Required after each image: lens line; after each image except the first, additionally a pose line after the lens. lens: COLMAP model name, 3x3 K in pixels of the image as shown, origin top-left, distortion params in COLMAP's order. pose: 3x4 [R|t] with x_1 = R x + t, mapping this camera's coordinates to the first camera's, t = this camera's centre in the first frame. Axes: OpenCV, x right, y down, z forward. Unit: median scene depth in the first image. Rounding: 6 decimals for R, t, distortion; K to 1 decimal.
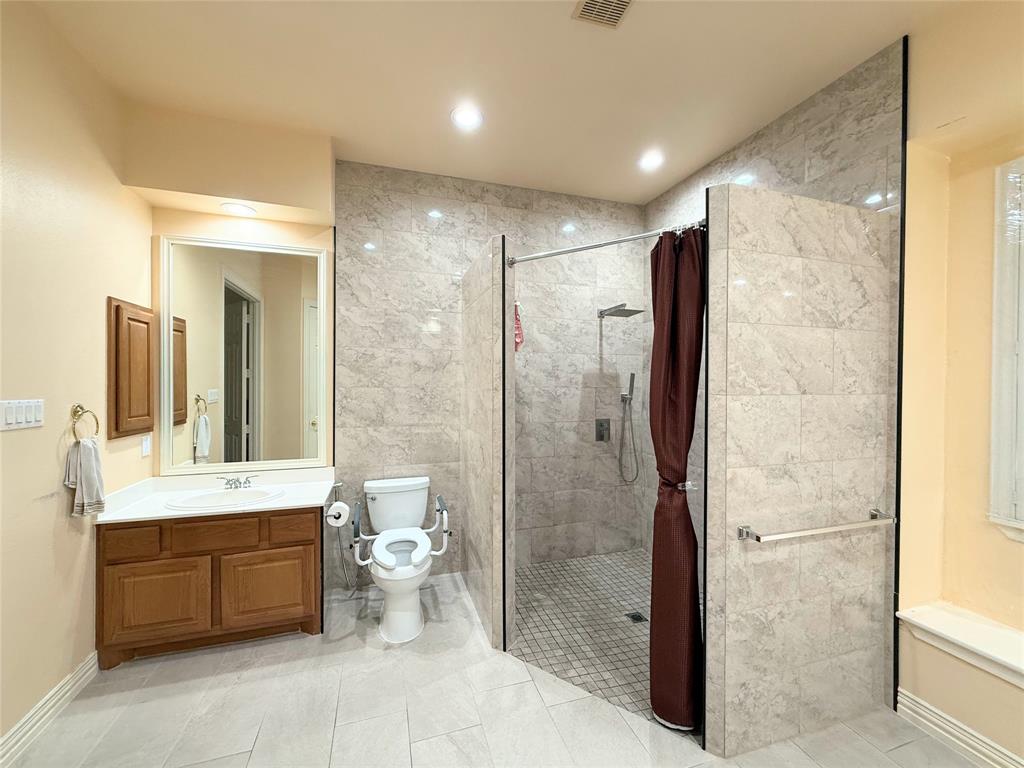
lens RADIAL K [[395.9, 0, 512.0], [0, 395.9, 384.0], [0, 0, 1]] dist [0.000338, 0.000102]
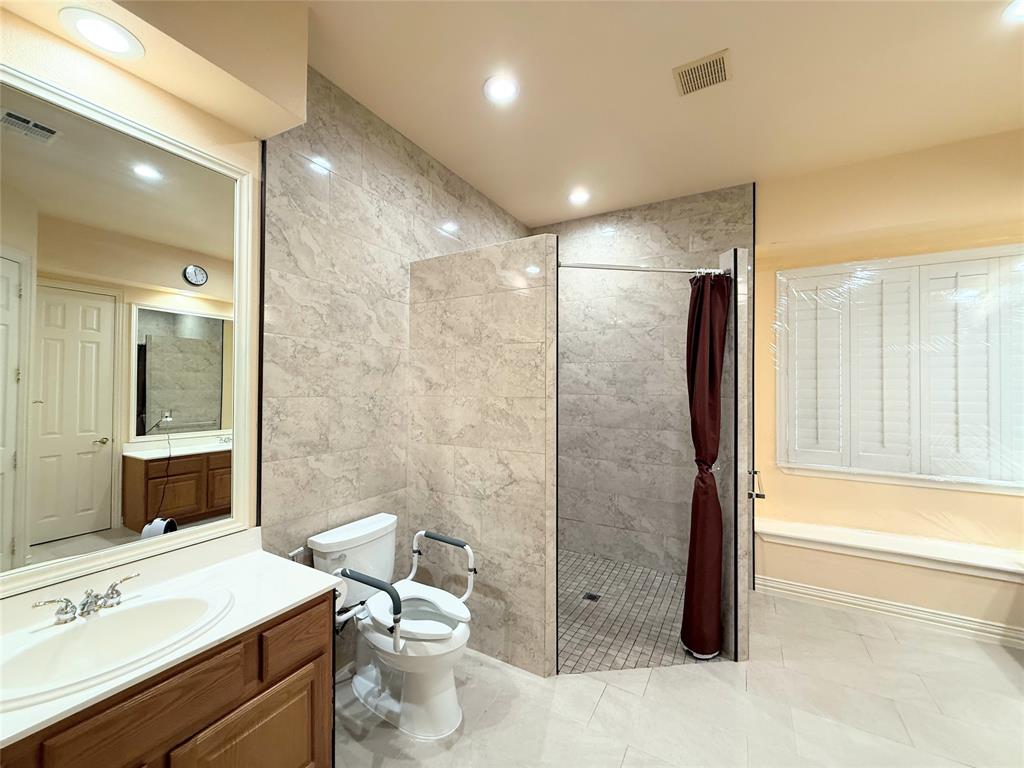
lens RADIAL K [[395.9, 0, 512.0], [0, 395.9, 384.0], [0, 0, 1]] dist [0.000338, 0.000102]
pose [[0.750866, 0.007030, 0.660417, -0.546891], [0.001490, 0.999923, -0.012337, -0.004476], [-0.660453, 0.010248, 0.750798, 0.266477]]
